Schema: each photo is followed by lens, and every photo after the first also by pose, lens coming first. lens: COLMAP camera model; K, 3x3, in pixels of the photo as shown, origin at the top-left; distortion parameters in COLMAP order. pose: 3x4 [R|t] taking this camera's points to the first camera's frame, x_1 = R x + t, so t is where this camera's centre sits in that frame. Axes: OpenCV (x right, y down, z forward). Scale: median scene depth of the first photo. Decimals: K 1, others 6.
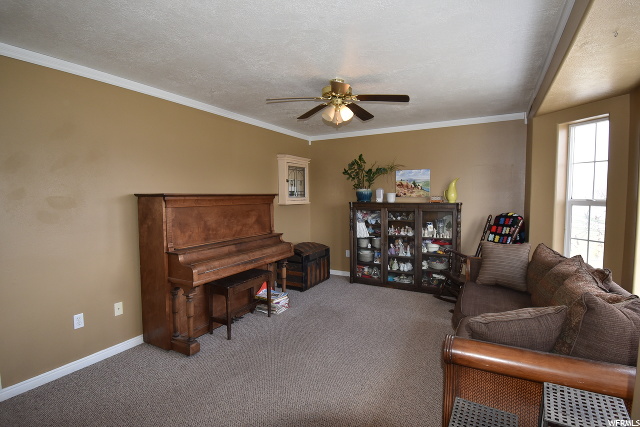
lens RADIAL K [[297.3, 0, 322.0], [0, 297.3, 212.2], [0, 0, 1]] dist [-0.001399, -0.000346]
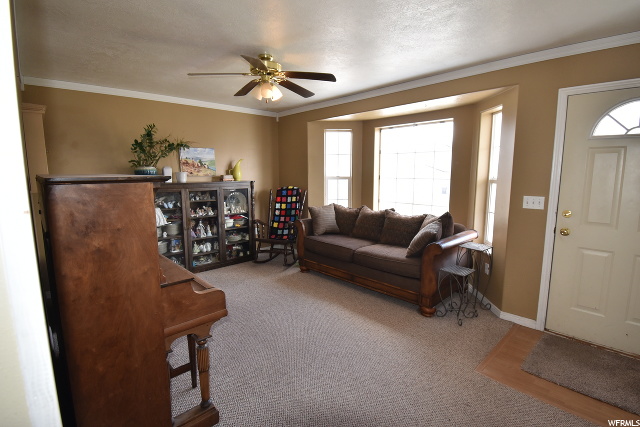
lens RADIAL K [[317.9, 0, 322.4], [0, 317.9, 213.7], [0, 0, 1]] dist [0.000658, 0.000041]
pose [[0.318576, -0.133425, 0.938460, -0.572064], [0.054944, 0.990979, 0.122240, -0.035312], [-0.946304, 0.012620, 0.323033, 0.293525]]
